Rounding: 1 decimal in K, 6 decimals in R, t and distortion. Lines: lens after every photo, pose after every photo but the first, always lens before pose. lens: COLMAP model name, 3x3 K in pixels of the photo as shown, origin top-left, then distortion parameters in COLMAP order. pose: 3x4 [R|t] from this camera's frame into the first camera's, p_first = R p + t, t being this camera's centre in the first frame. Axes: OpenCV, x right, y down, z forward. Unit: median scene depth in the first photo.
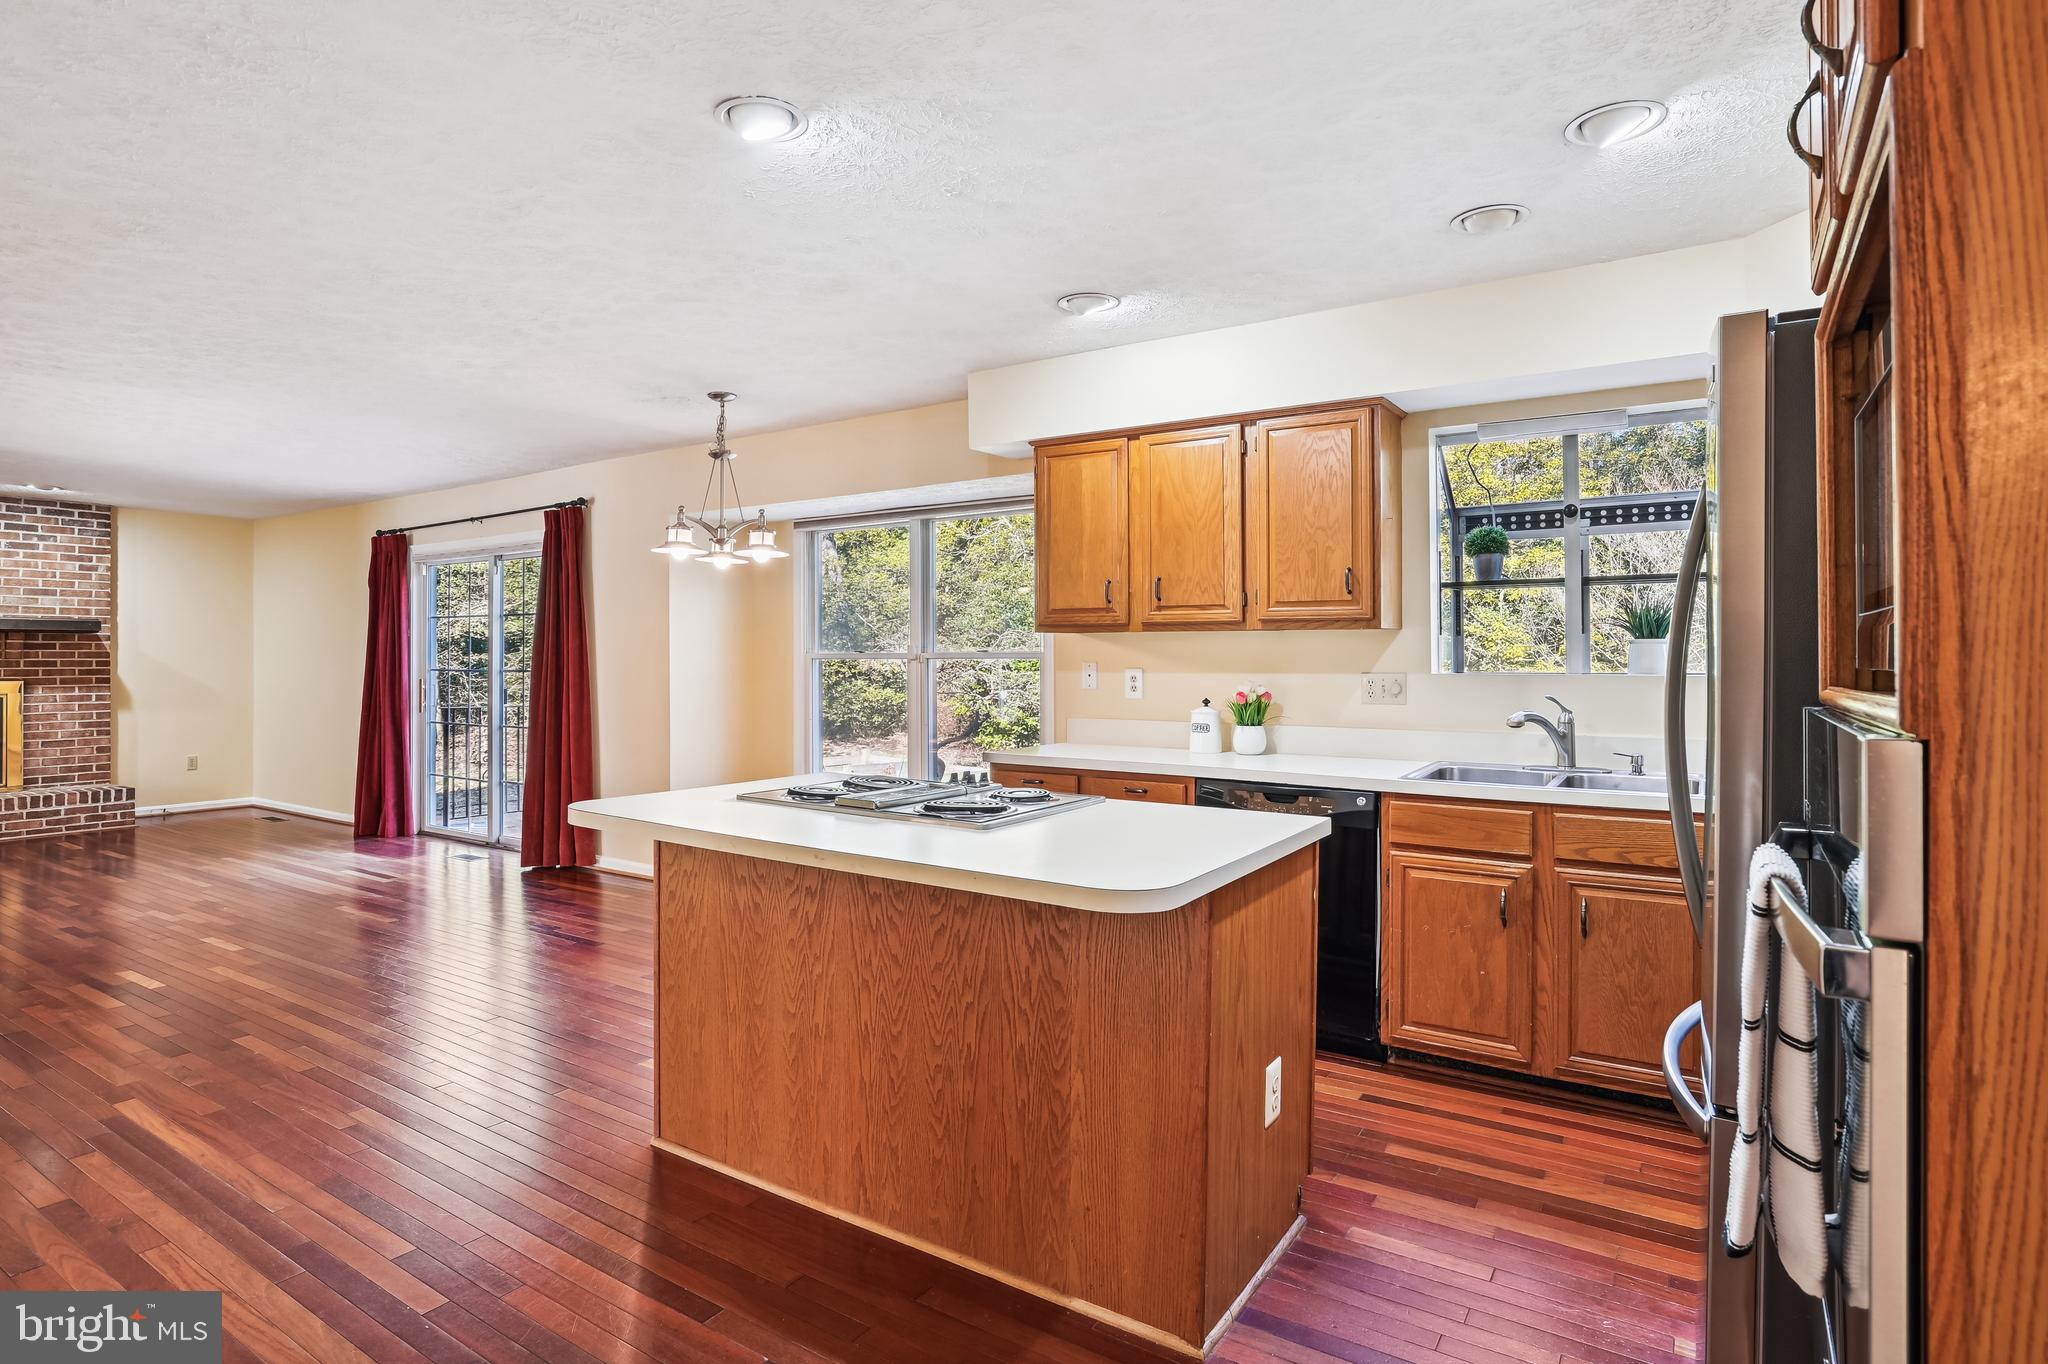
lens RADIAL K [[1069.0, 0, 1026.2], [0, 1069.0, 657.1], [0, 0, 1]] dist [-0.044410, 0.020590]
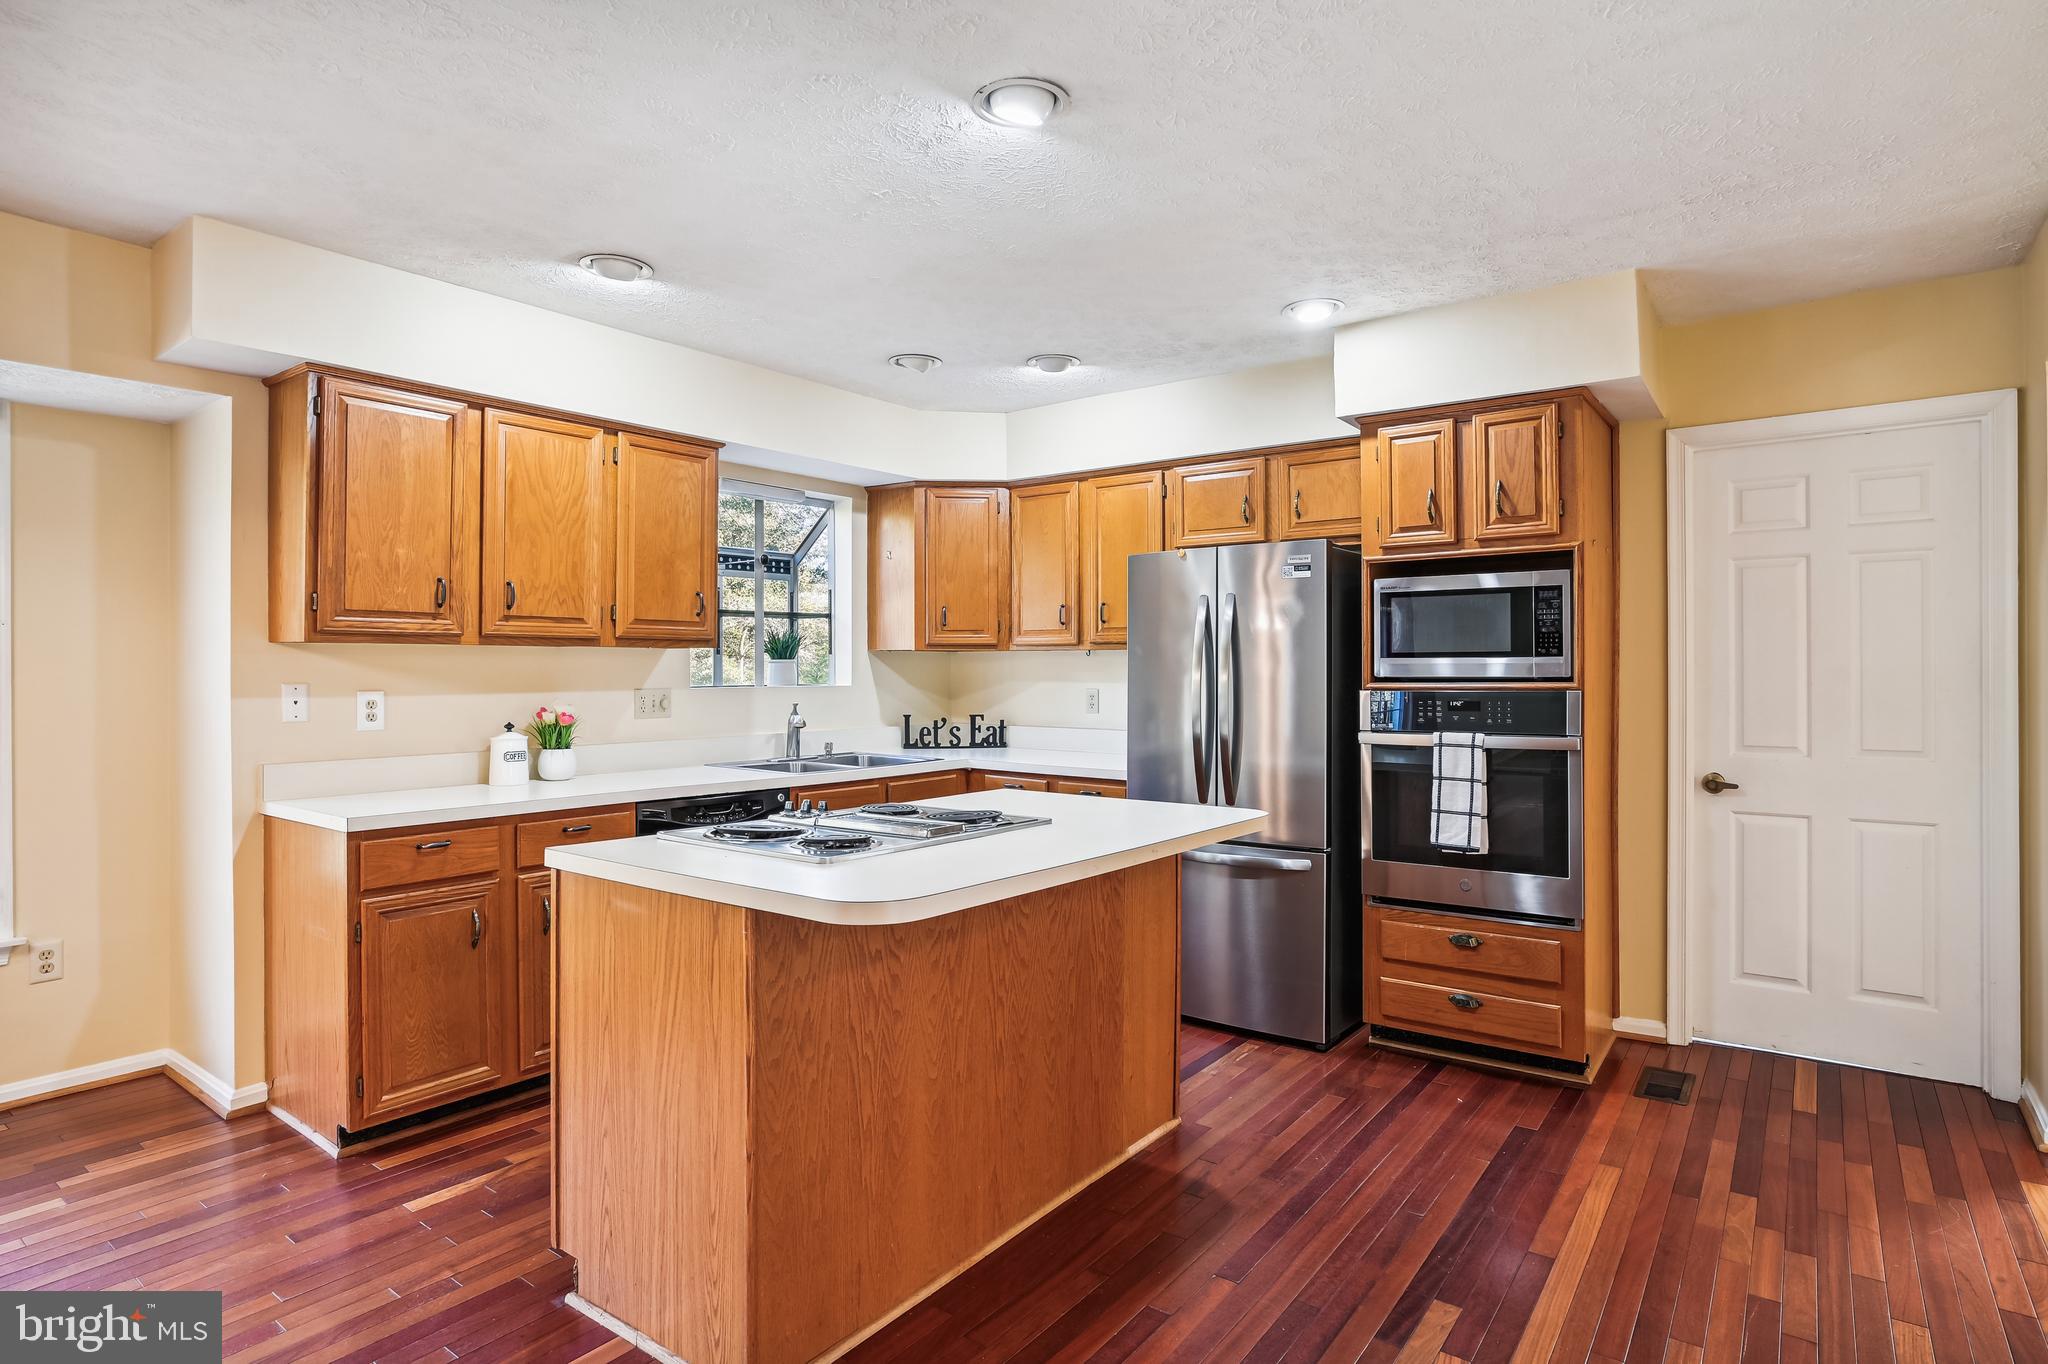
lens RADIAL K [[1062.3, 0, 1026.0], [0, 1062.3, 668.9], [0, 0, 1]] dist [-0.044410, 0.020421]
pose [[0.073342, 0.000336, 0.997307, -0.358590], [0.003562, 0.999993, -0.000599, -0.001774], [-0.997300, 0.003597, 0.073340, 0.282178]]
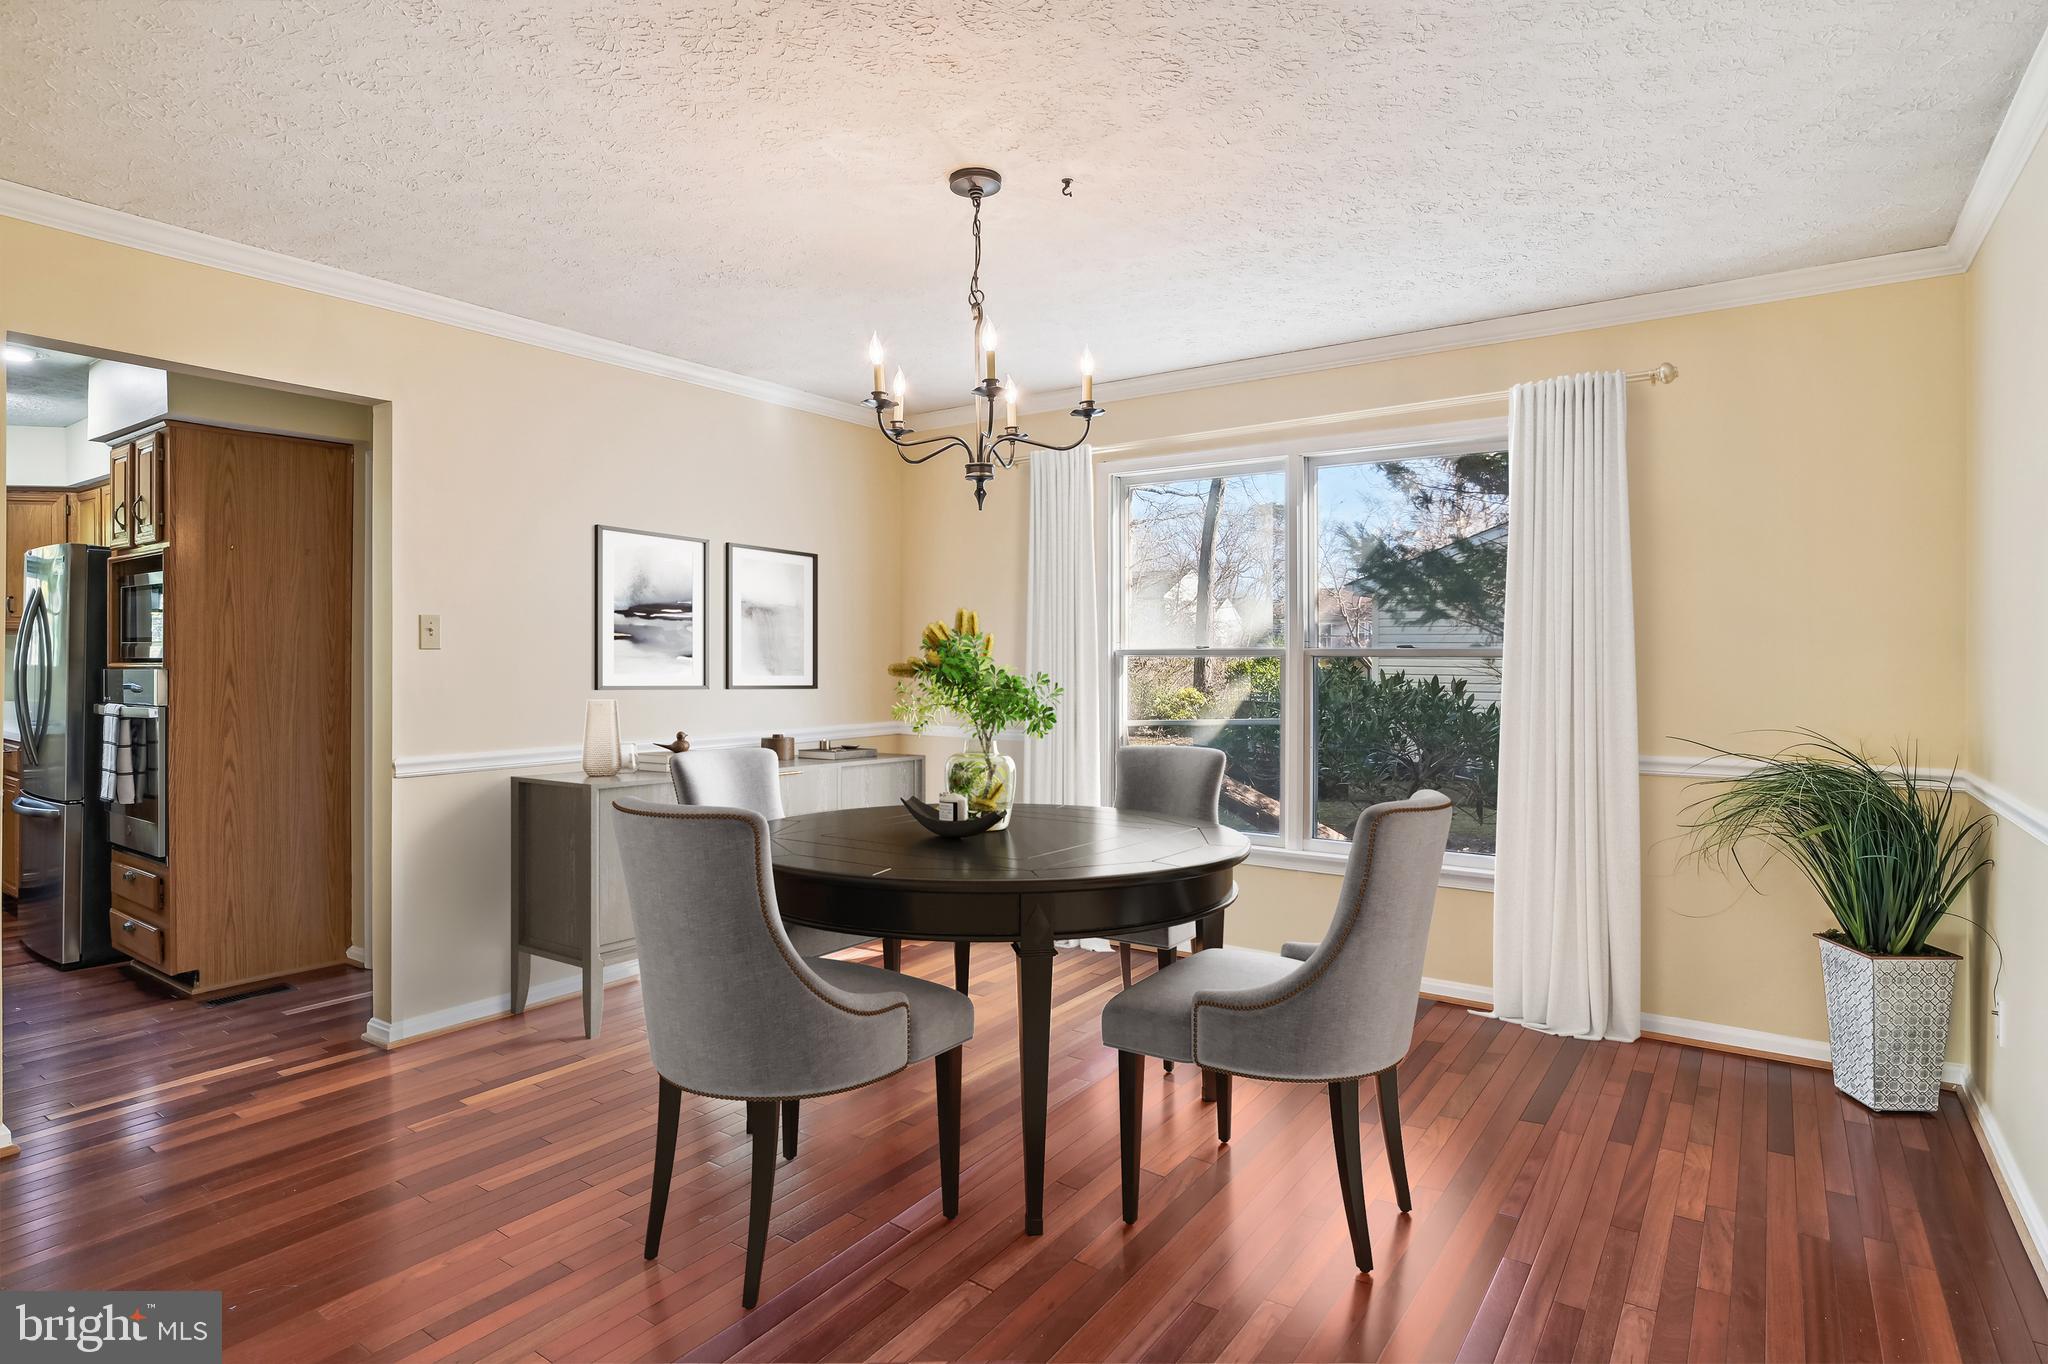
lens RADIAL K [[1069.0, 0, 1026.2], [0, 1069.0, 657.1], [0, 0, 1]] dist [-0.044410, 0.020590]
pose [[0.033357, -0.000050, 0.999443, -0.421420], [-0.000576, 1.000000, 0.000069, 0.000558], [-0.999443, -0.000578, 0.033357, -0.351141]]
